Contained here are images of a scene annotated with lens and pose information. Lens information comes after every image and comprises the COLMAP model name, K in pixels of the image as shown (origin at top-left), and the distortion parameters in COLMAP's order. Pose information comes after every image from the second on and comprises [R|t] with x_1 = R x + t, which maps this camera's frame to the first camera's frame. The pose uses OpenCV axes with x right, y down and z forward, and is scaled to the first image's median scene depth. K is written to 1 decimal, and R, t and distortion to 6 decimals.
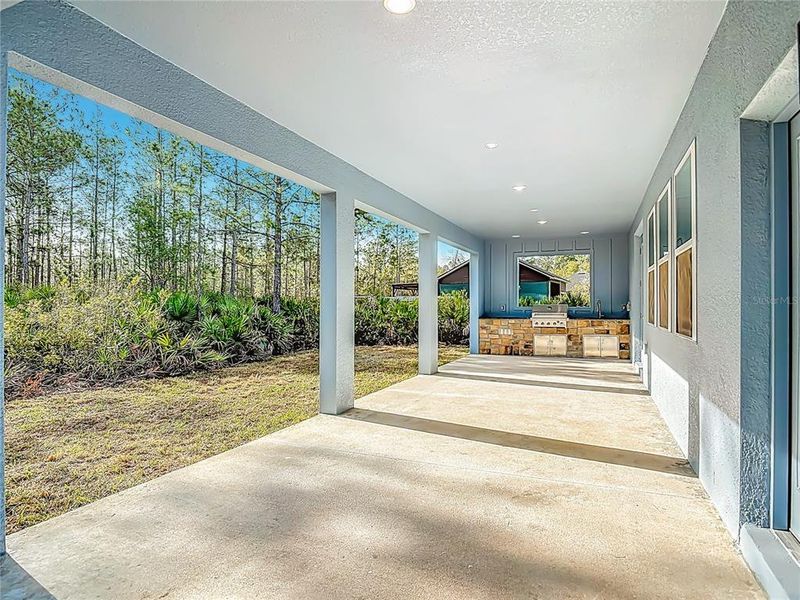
lens RADIAL K [[461.0, 0, 399.4], [0, 461.0, 297.0], [0, 0, 1]] dist [0.000569, -0.000550]
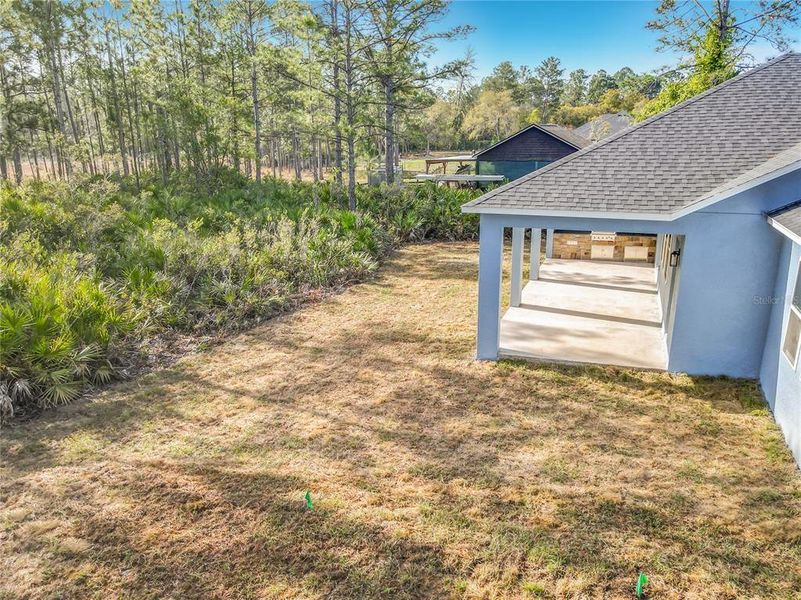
lens RADIAL K [[603.1, 0, 400.5], [0, 603.1, 300.0], [0, 0, 1]] dist [0.005777, 0.004645]
pose [[0.997923, -0.025122, 0.059316, -0.442313], [0.007732, 0.960878, 0.276866, -0.294563], [-0.063951, -0.275832, 0.959076, -0.864772]]
